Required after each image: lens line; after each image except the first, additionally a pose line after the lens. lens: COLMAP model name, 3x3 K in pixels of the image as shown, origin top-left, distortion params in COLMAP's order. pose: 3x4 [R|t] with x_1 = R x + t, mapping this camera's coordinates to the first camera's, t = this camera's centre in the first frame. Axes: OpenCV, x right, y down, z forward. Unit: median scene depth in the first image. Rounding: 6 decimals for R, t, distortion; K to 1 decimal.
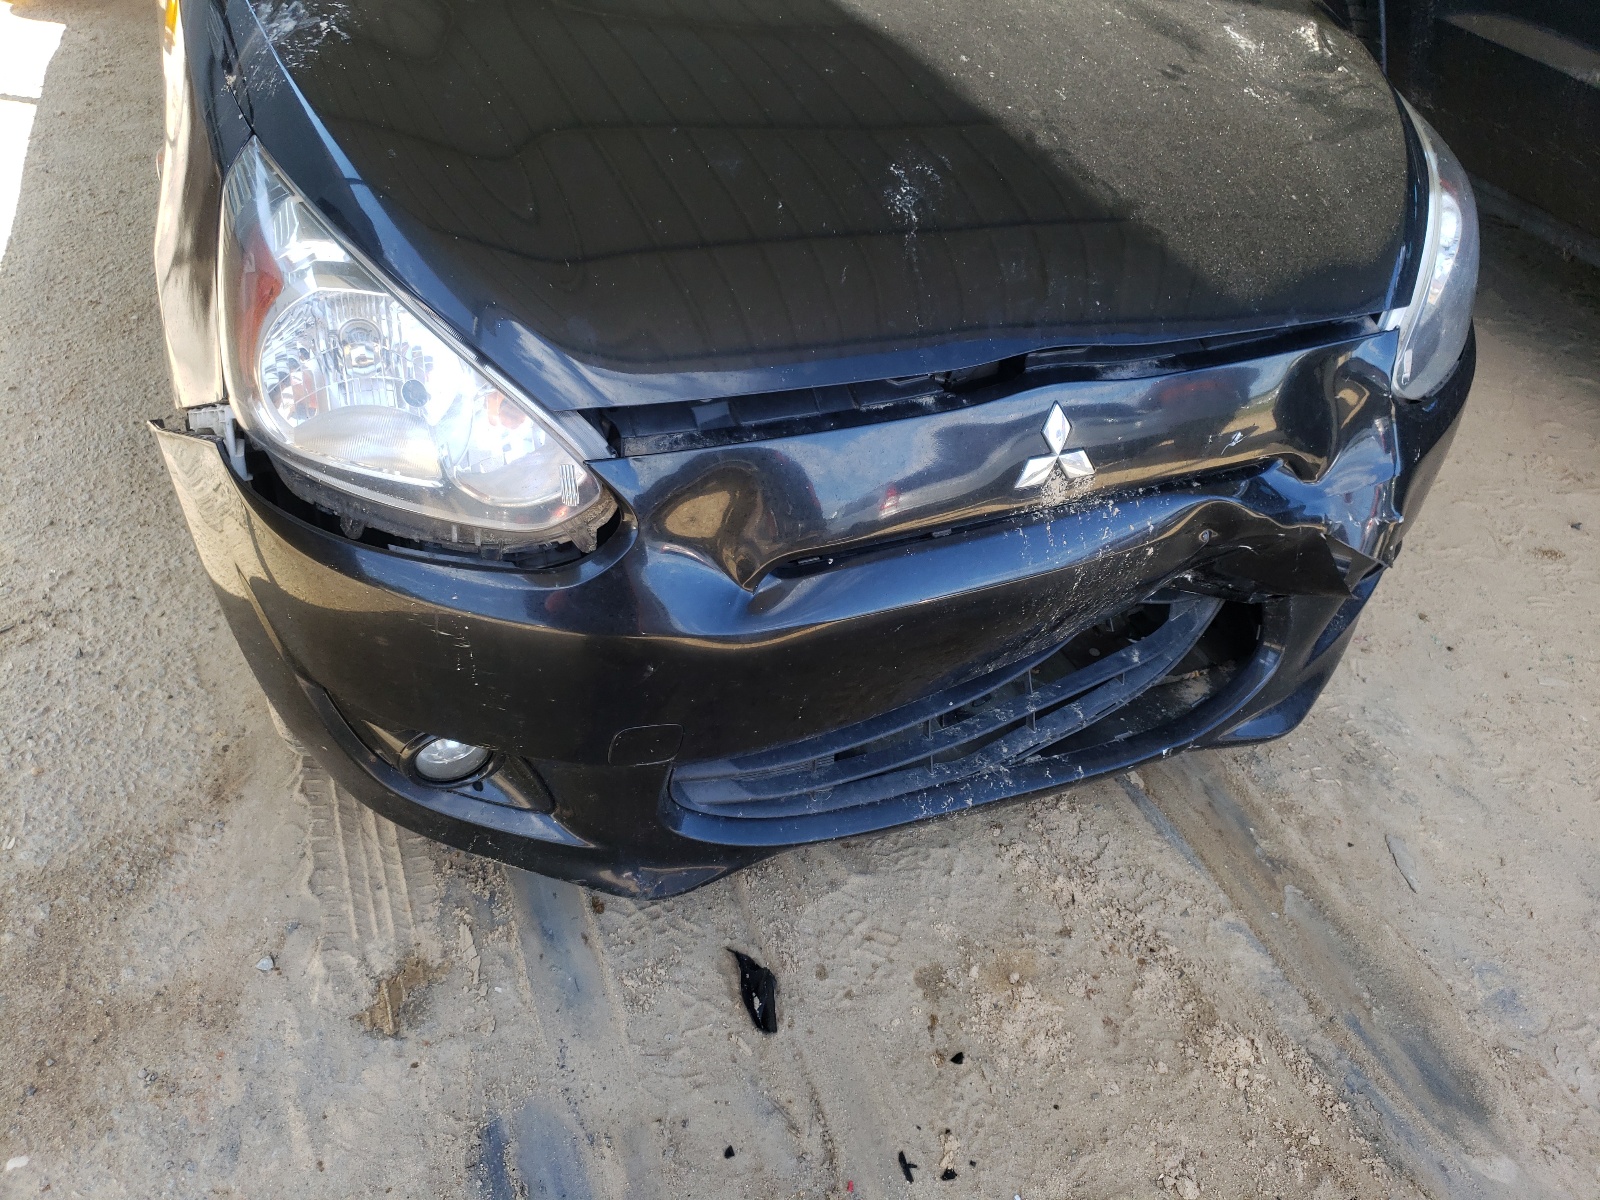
lens RADIAL K [[1391.5, 0, 798.7], [0, 1391.5, 597.0], [0, 0, 1]] dist [0.028625, -0.016151]
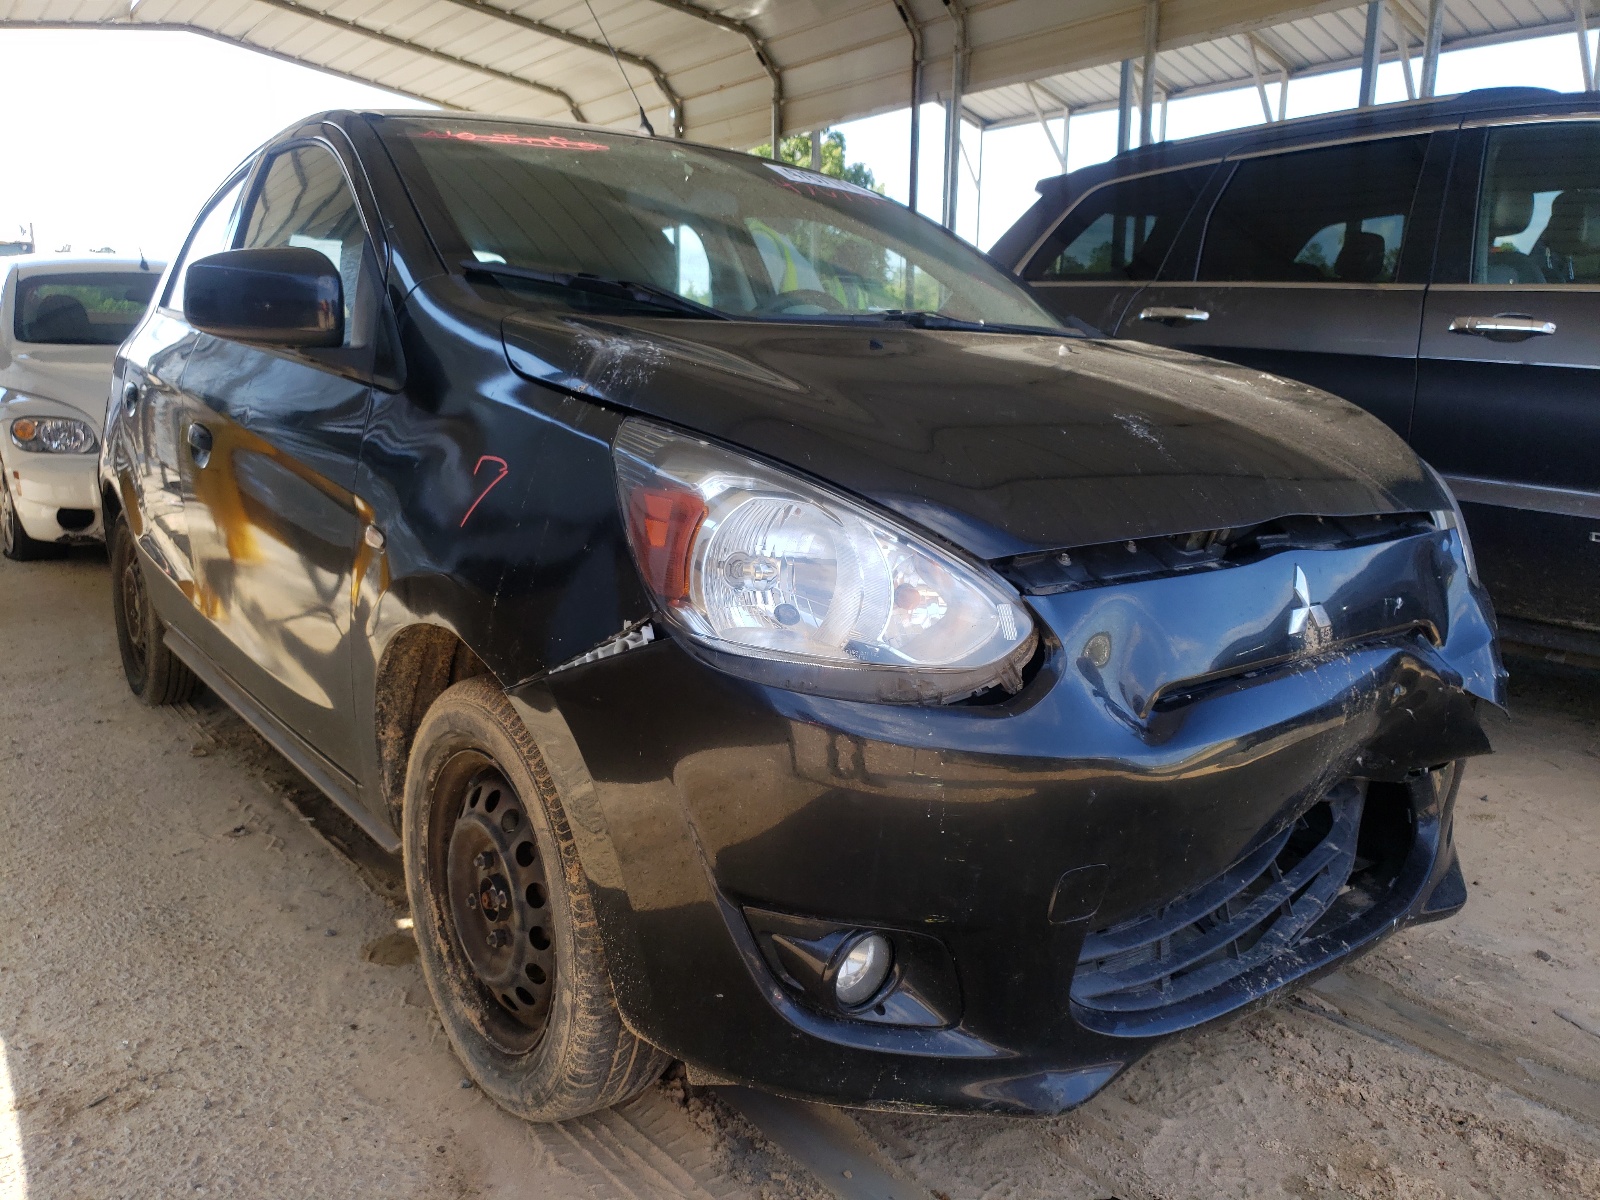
lens RADIAL K [[1391.5, 0, 800.6], [0, 1391.5, 600.2], [0, 0, 1]] dist [0.028625, -0.016151]
pose [[0.951869, -0.098885, 0.290117, -0.467077], [0.216092, 0.887774, -0.406401, 0.231860], [-0.217372, 0.449532, 0.866412, 0.058162]]
